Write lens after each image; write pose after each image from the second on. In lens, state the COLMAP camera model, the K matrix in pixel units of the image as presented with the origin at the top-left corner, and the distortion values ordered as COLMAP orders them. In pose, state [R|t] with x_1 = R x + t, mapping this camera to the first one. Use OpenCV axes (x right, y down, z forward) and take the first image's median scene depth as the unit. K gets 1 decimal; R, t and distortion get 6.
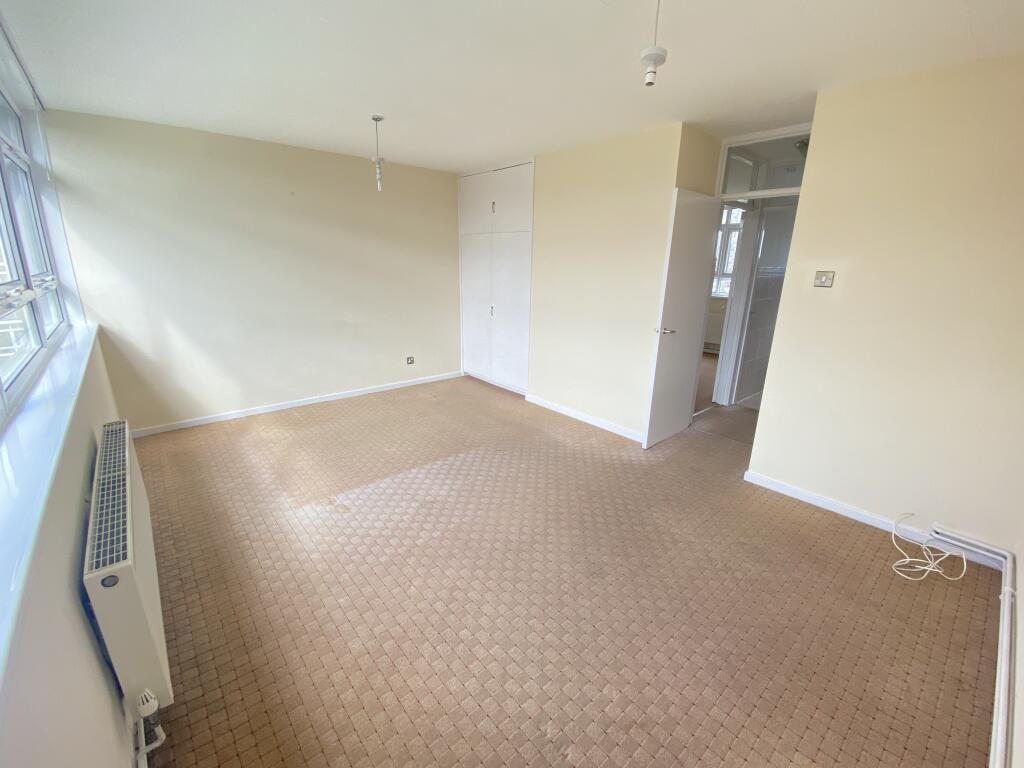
lens RADIAL K [[425.0, 0, 505.4], [0, 425.0, 387.3], [0, 0, 1]] dist [-0.001094, -0.000662]
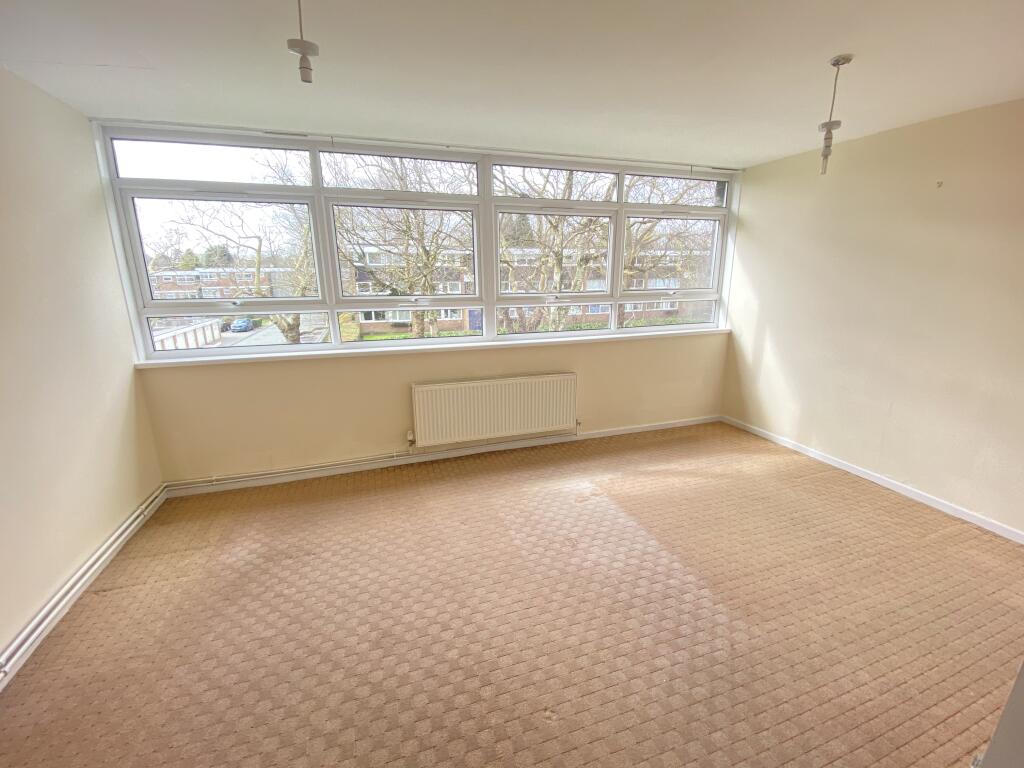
lens RADIAL K [[425.0, 0, 505.4], [0, 425.0, 387.3], [0, 0, 1]] dist [-0.001094, -0.000662]
pose [[-0.392332, 0.216280, -0.894035, 0.545664], [-0.264752, 0.904280, 0.334940, -0.259422], [0.880899, 0.368105, -0.297517, 0.922569]]
